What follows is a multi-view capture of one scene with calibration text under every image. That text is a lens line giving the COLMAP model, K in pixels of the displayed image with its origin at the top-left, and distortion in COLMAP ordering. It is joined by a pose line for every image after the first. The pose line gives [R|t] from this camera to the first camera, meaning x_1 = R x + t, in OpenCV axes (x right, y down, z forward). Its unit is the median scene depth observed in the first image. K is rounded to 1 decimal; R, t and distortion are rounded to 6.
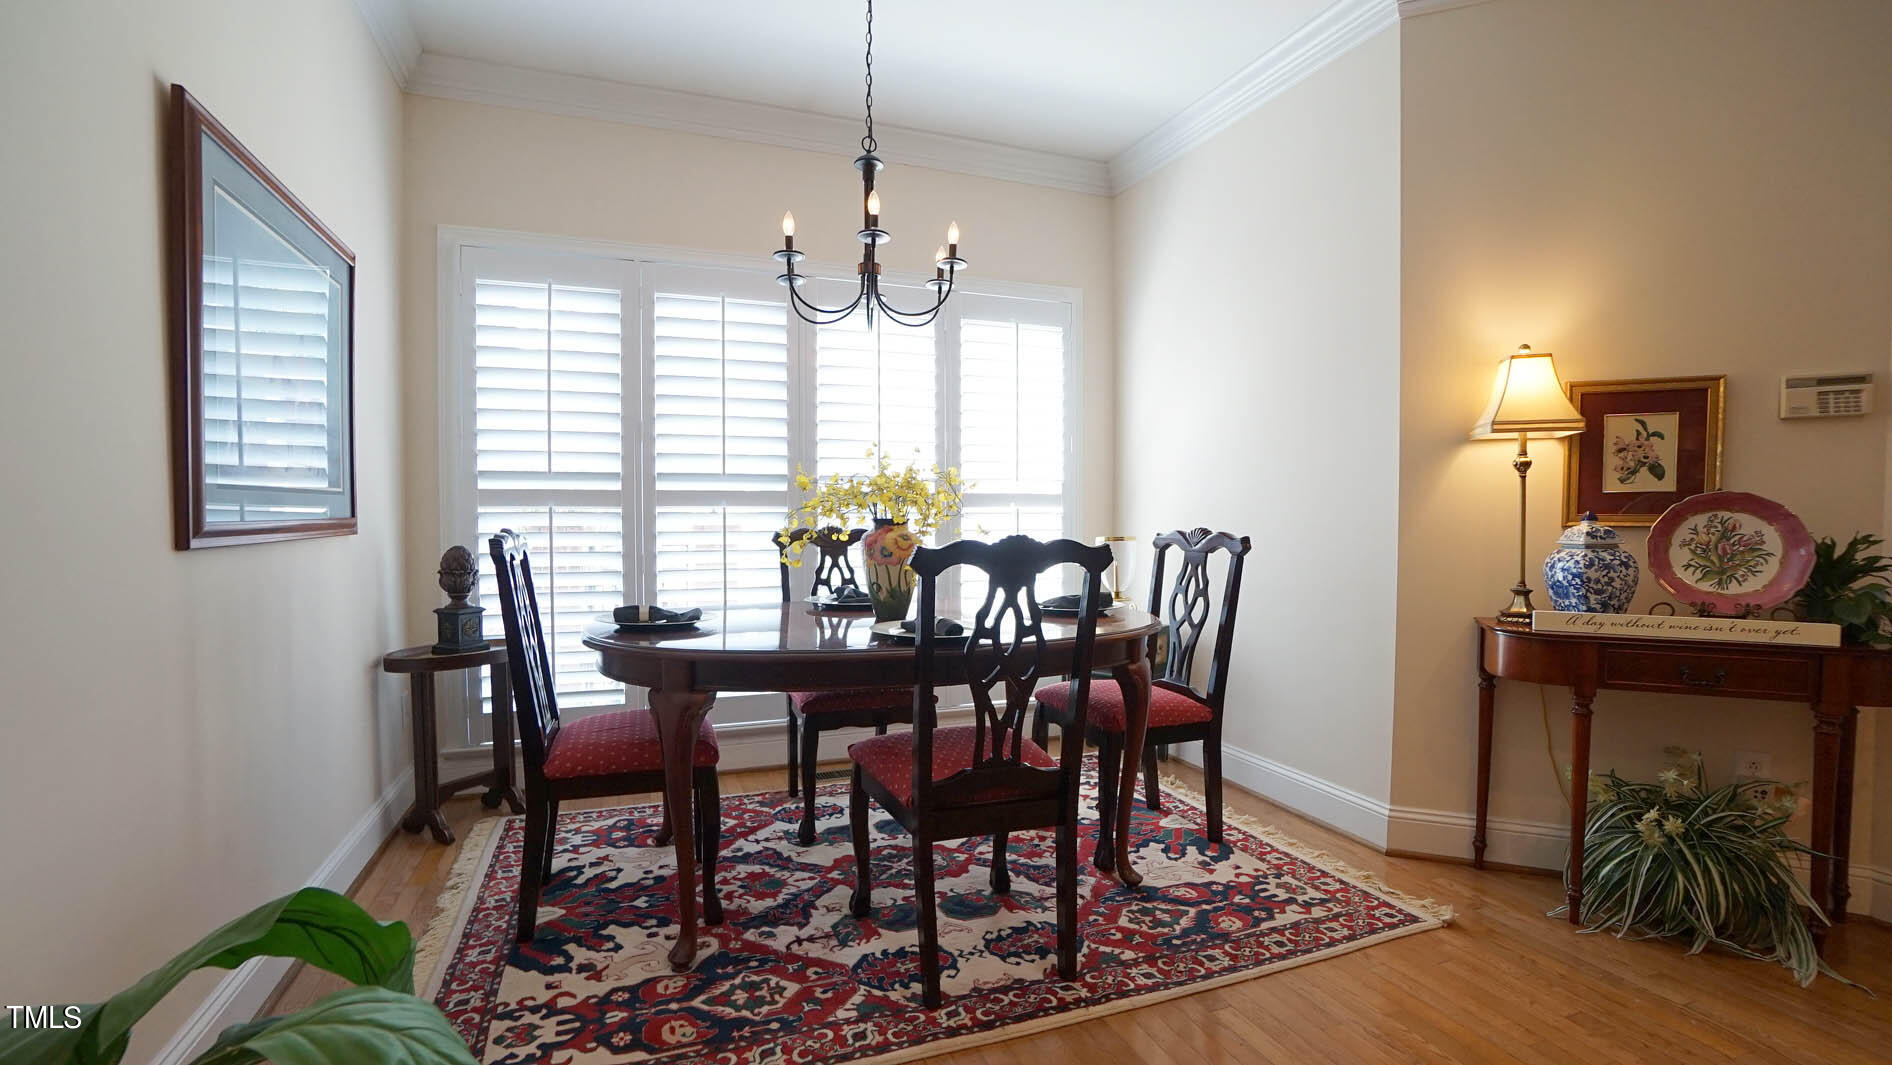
lens RADIAL K [[827.3, 0, 943.1], [0, 827.3, 530.5], [0, 0, 1]] dist [-0.030057, 0.002081]
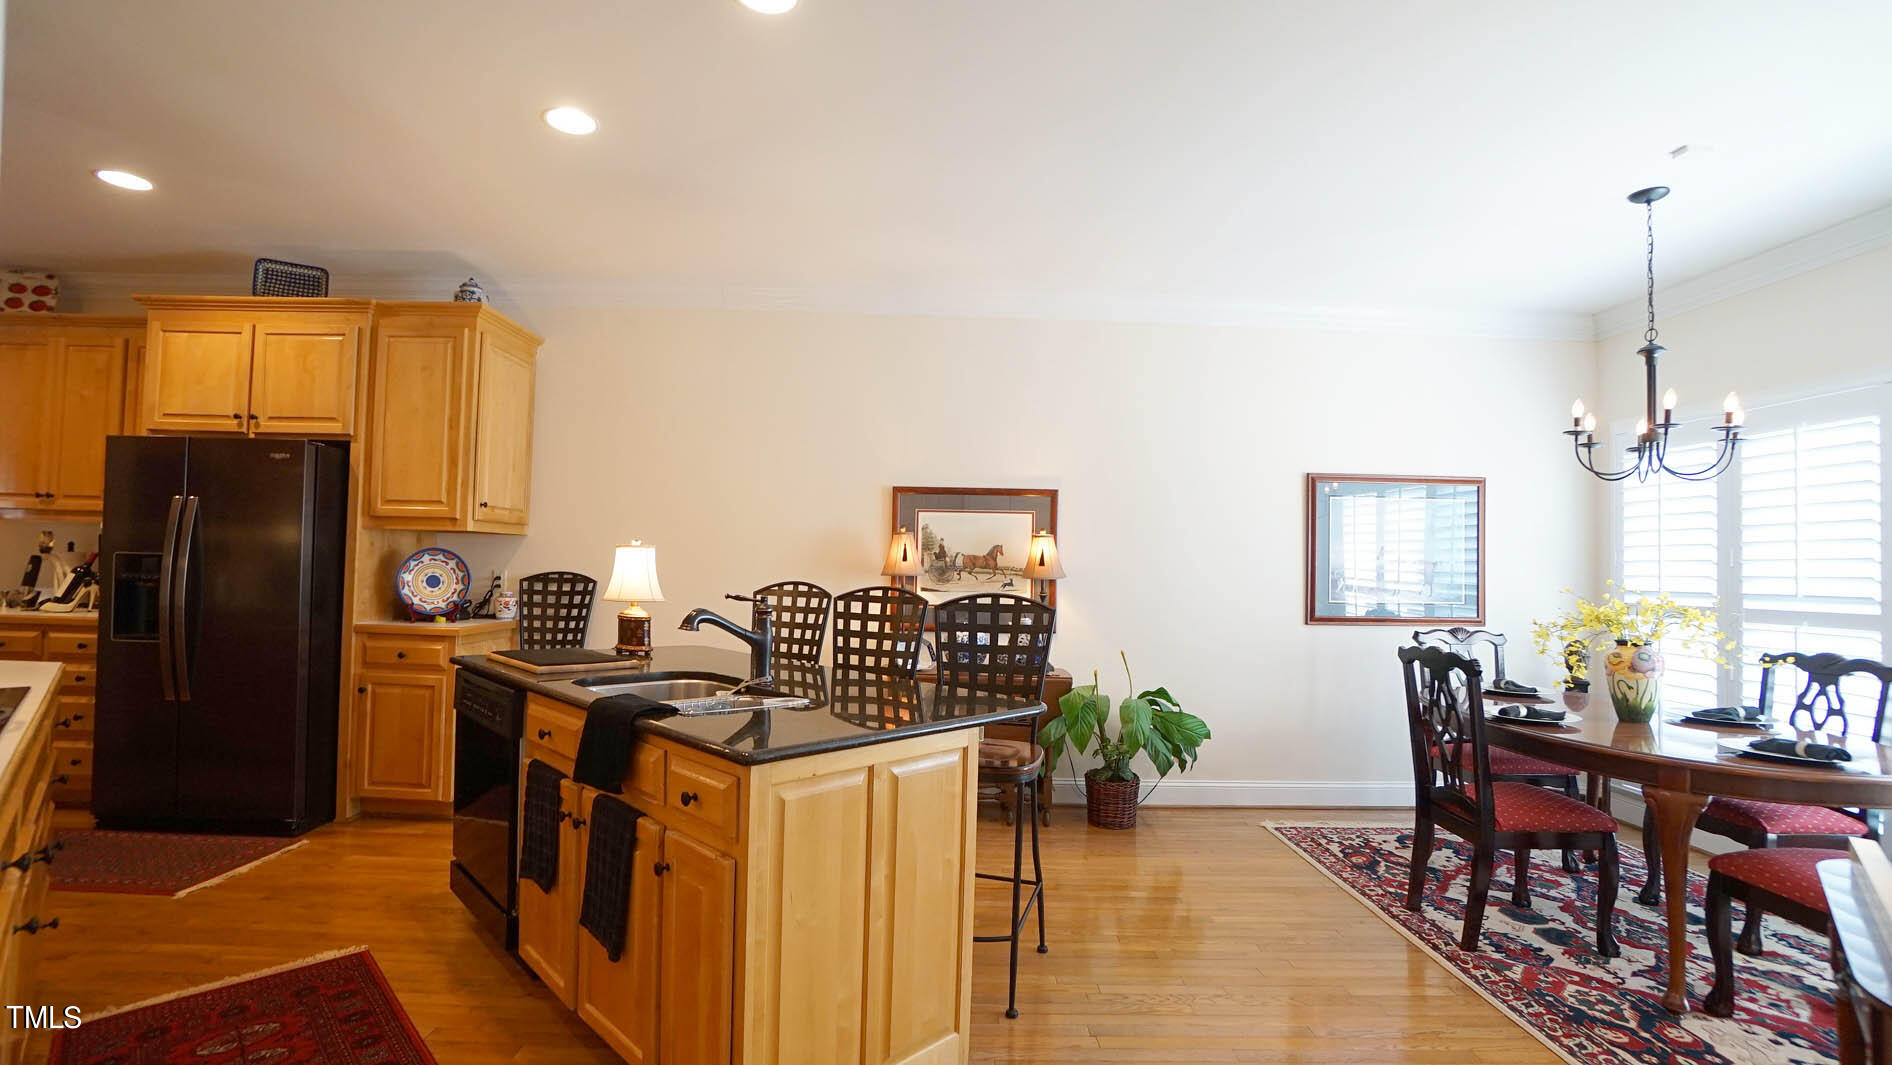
lens RADIAL K [[827.3, 0, 942.5], [0, 827.3, 539.8], [0, 0, 1]] dist [-0.030057, 0.002081]
pose [[-0.333236, -0.041440, -0.941932, 1.473411], [-0.039752, 0.998763, -0.029876, -0.090926], [0.942005, 0.027488, -0.334471, 0.449450]]
